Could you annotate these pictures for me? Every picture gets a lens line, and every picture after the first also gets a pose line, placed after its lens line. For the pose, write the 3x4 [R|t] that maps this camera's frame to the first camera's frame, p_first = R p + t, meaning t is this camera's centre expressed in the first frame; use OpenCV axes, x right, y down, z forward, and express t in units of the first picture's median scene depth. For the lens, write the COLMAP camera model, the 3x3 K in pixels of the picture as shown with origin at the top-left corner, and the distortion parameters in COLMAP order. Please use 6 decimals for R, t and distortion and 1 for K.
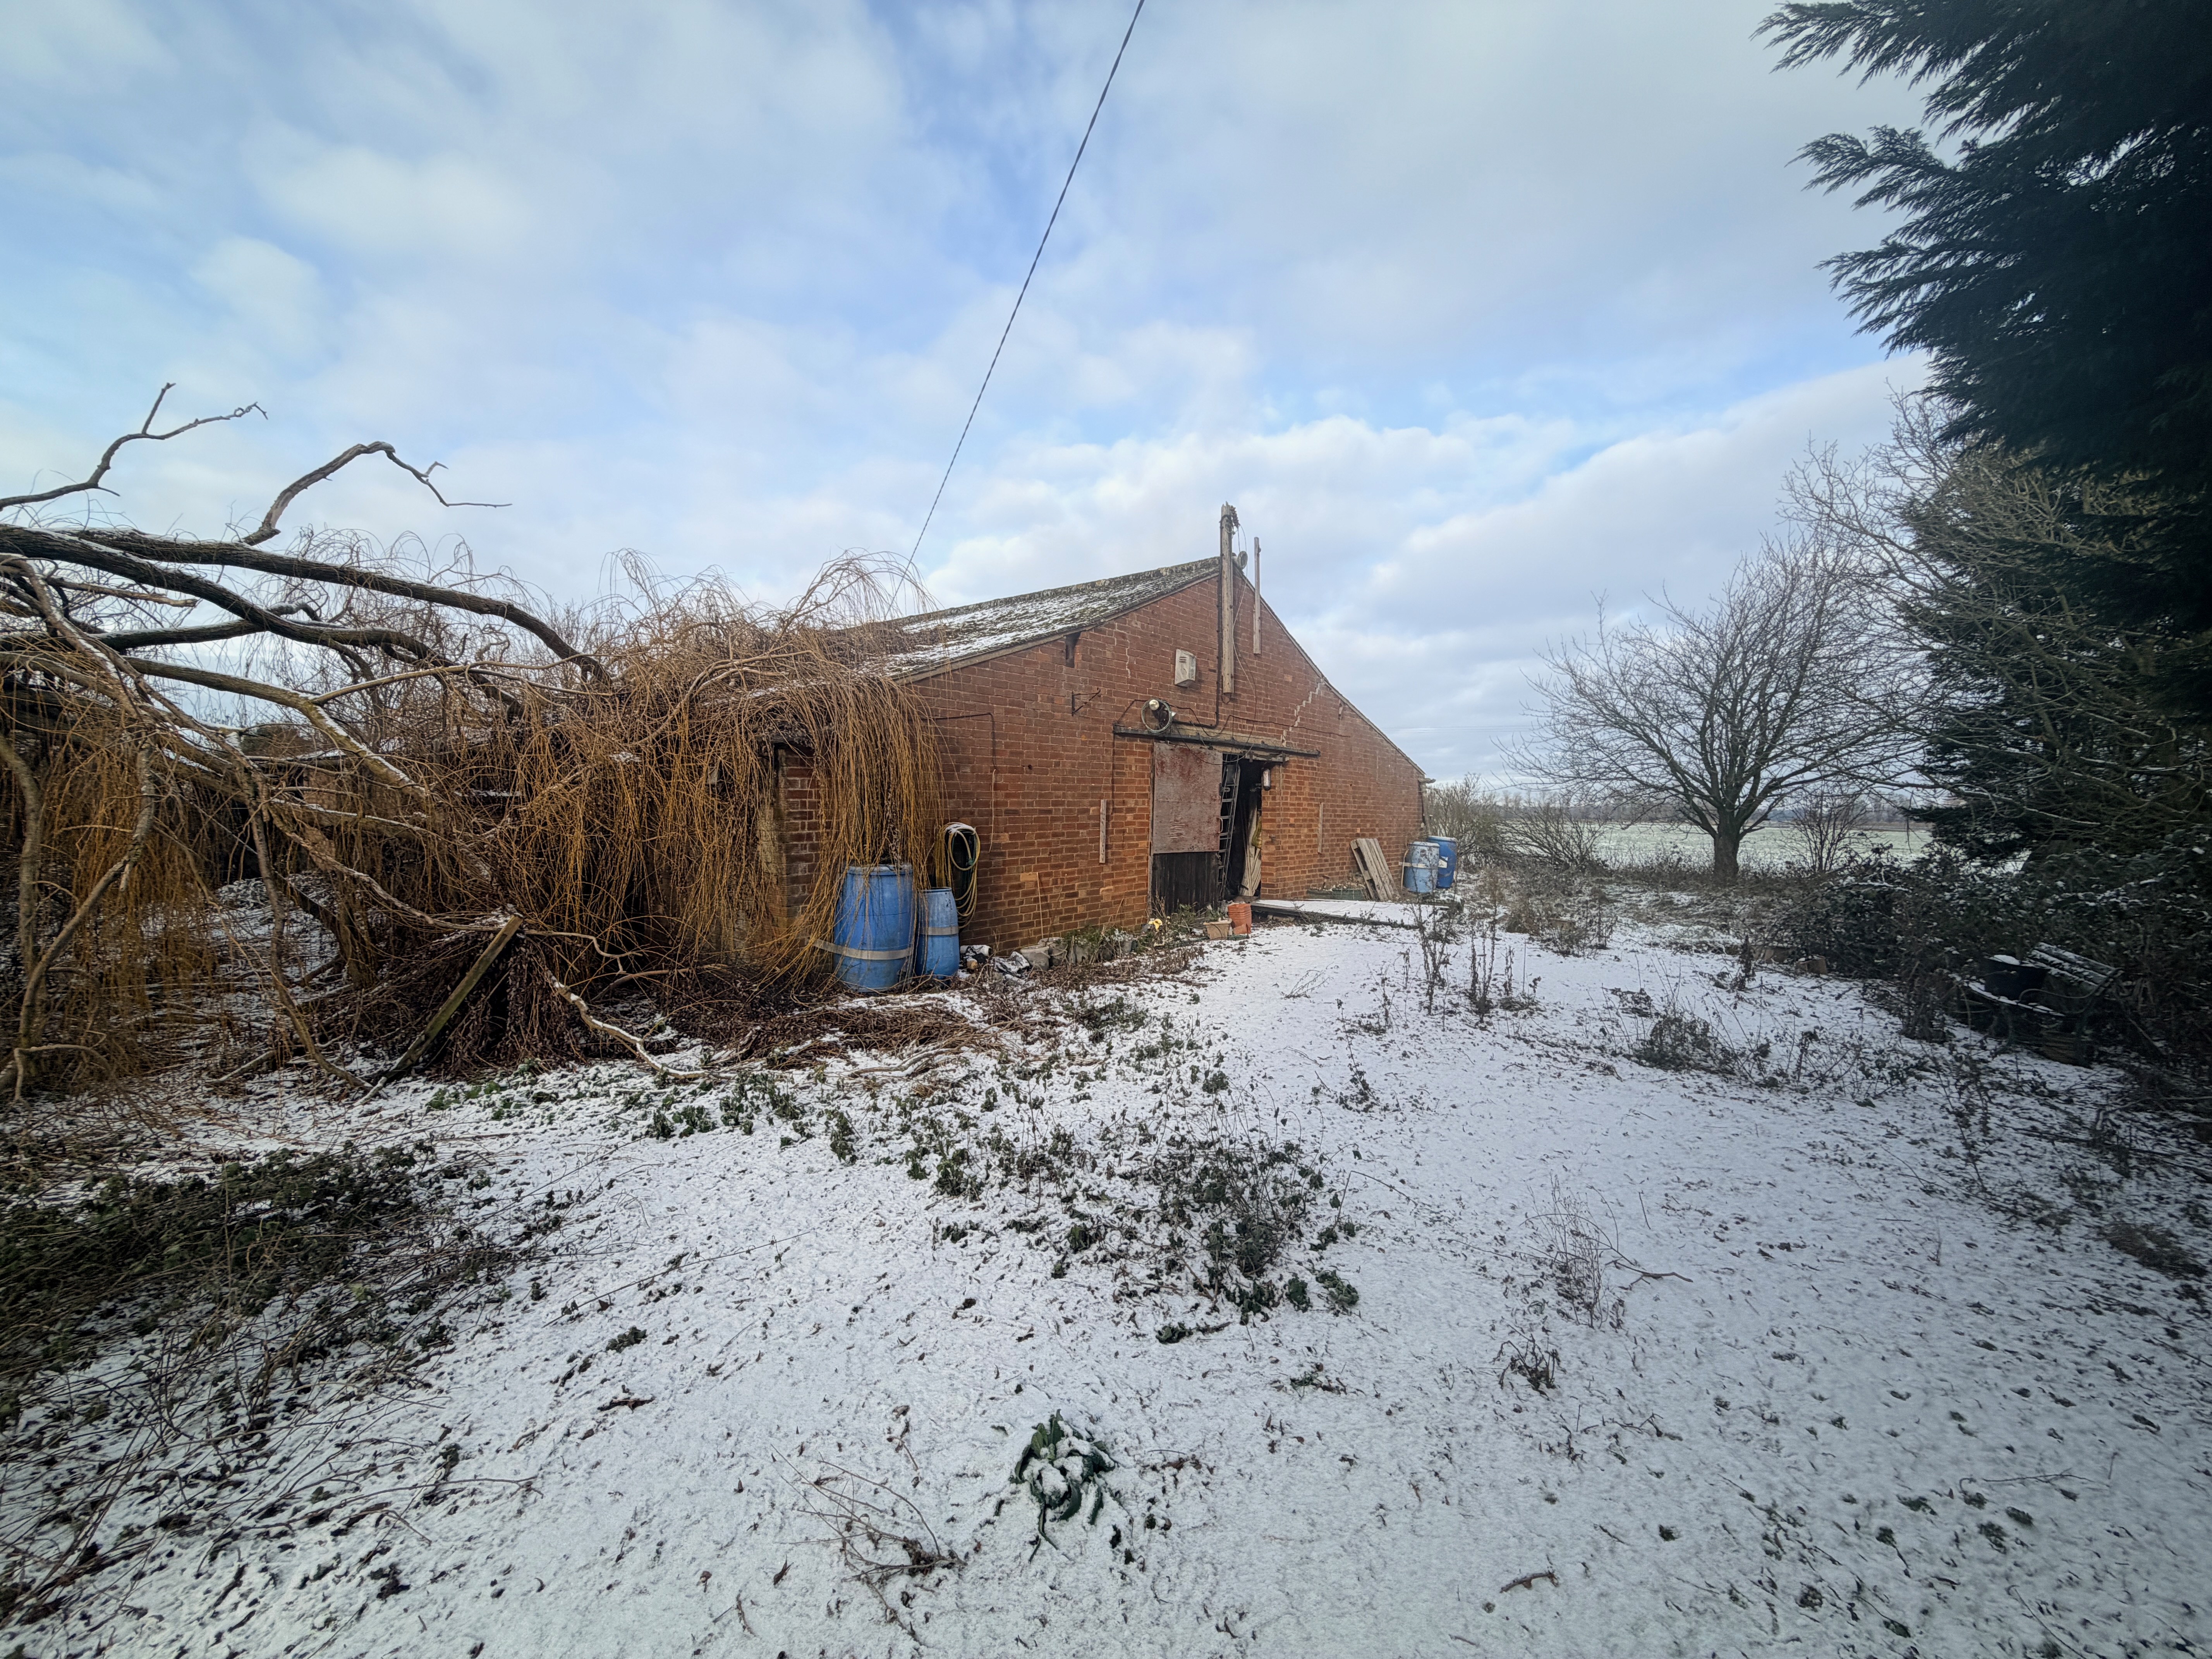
lens RADIAL K [[892.2, 0, 1093.7], [0, 892.2, 829.7], [0, 0, 1]] dist [-0.001716, 0.000066]
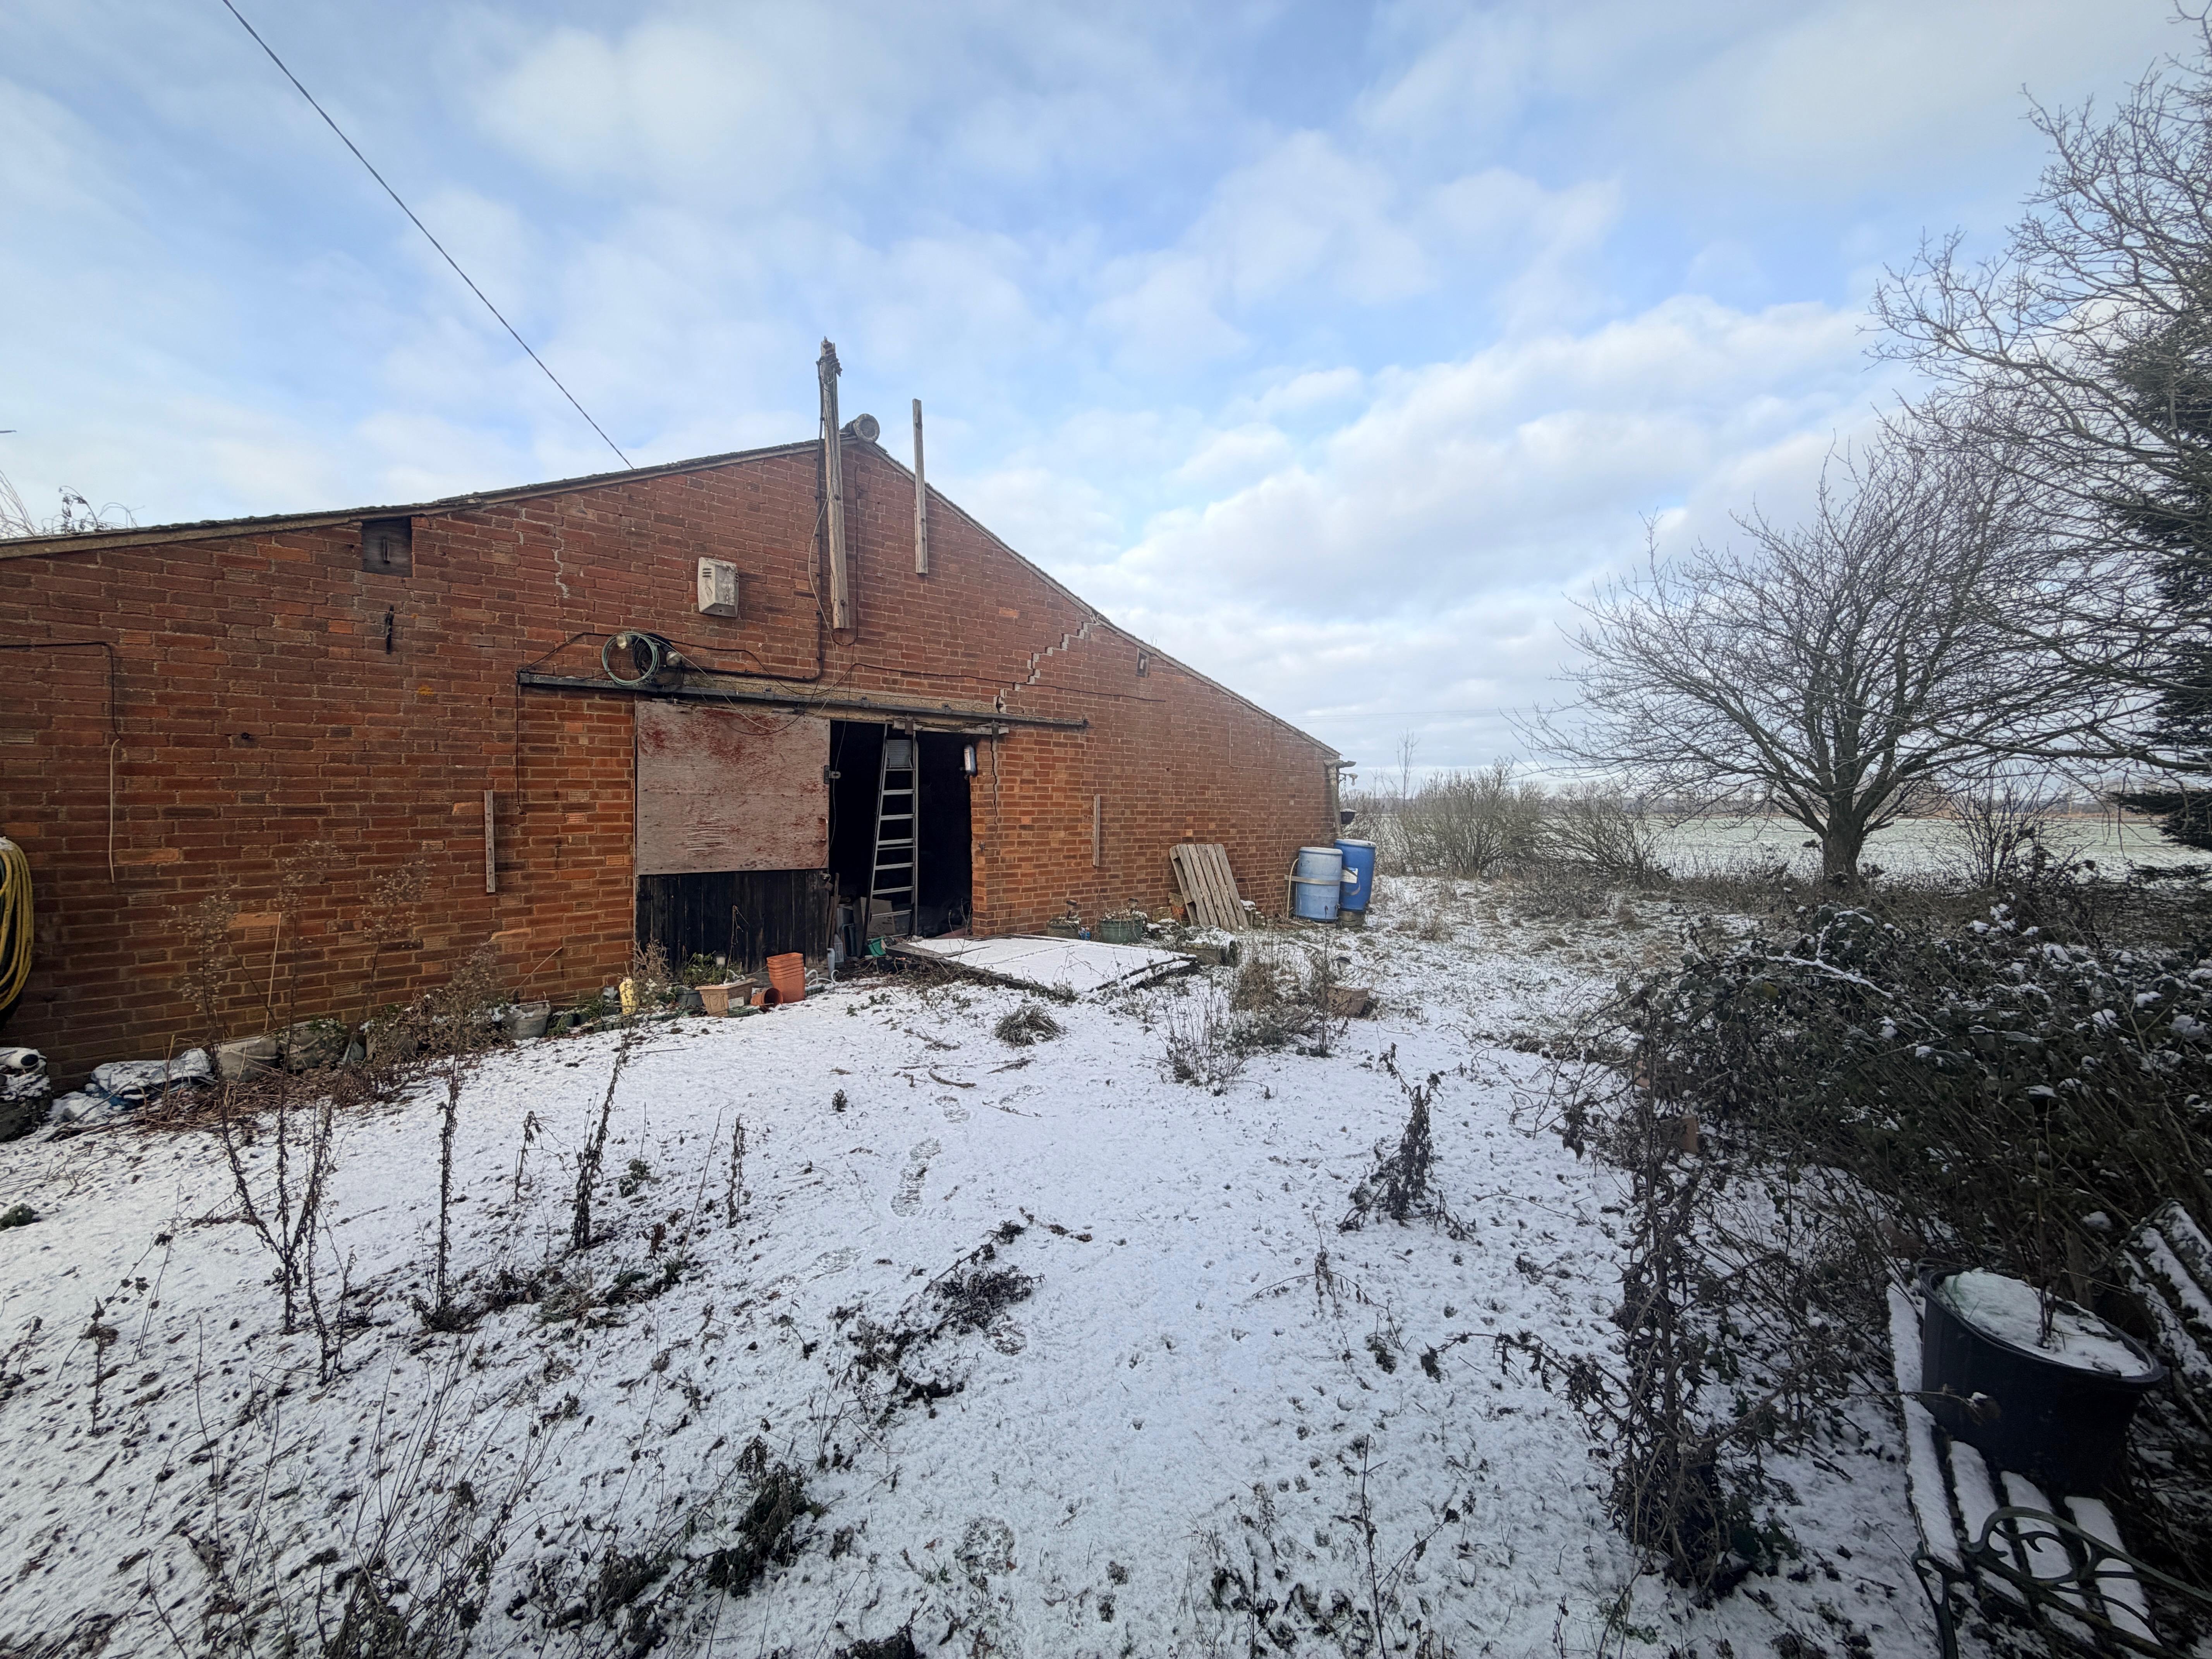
lens RADIAL K [[892.2, 0, 1112.5], [0, 892.2, 836.3], [0, 0, 1]] dist [-0.001716, 0.000066]
pose [[0.989143, -0.007558, -0.146765, 0.402688], [0.008394, 0.999952, 0.005078, -0.001236], [0.146719, -0.006255, 0.989158, 0.337826]]
